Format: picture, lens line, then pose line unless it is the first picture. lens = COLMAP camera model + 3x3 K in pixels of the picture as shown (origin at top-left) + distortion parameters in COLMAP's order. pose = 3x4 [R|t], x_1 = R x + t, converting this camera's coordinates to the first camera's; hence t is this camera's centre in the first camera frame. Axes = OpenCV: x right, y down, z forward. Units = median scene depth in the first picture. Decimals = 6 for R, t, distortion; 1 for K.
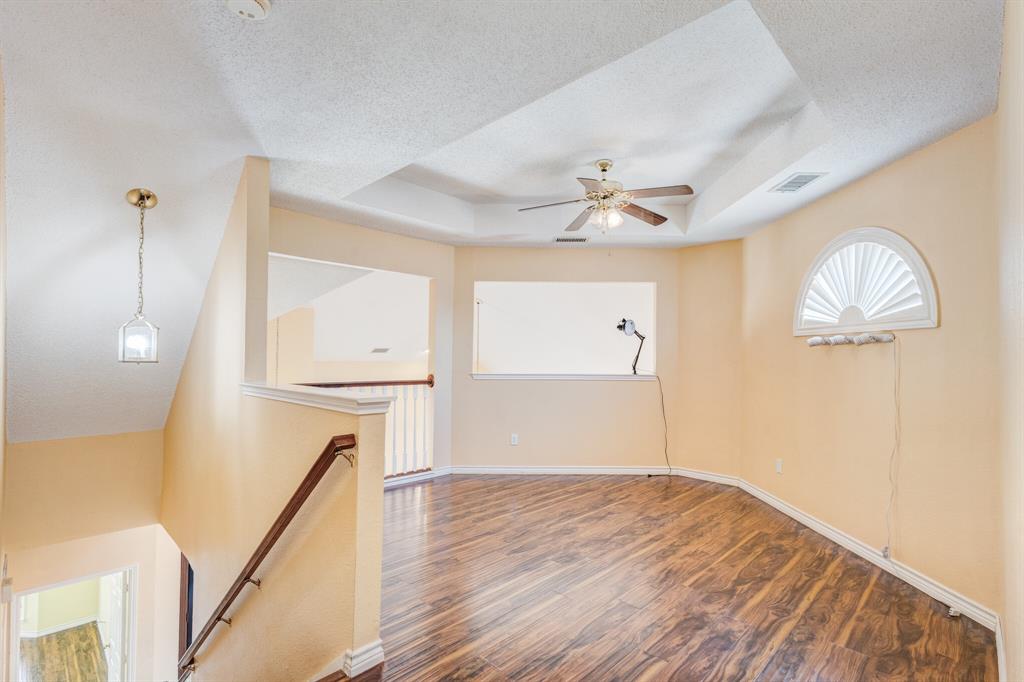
lens RADIAL K [[475.8, 0, 512.0], [0, 475.8, 341.0], [0, 0, 1]] dist [-0.000197, -0.000881]
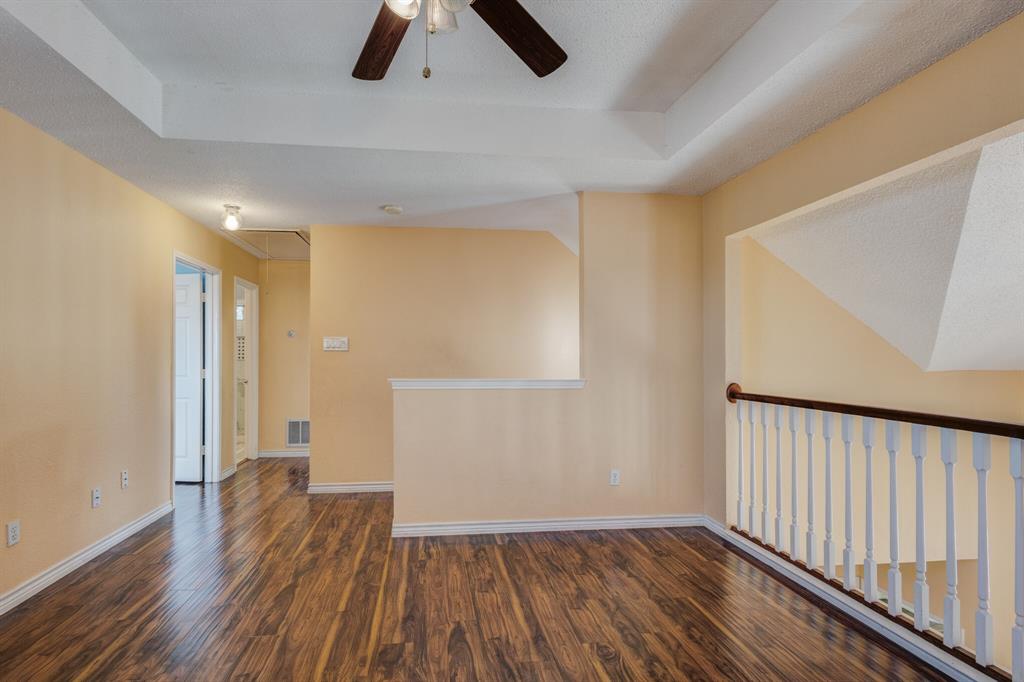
lens RADIAL K [[476.9, 0, 475.4], [0, 476.9, 355.0], [0, 0, 1]] dist [0.000397, -0.000117]
pose [[-0.639259, -0.015191, -0.768841, 0.553356], [0.018845, 0.999195, -0.035412, 0.060715], [0.768761, -0.037126, -0.638458, 1.522821]]
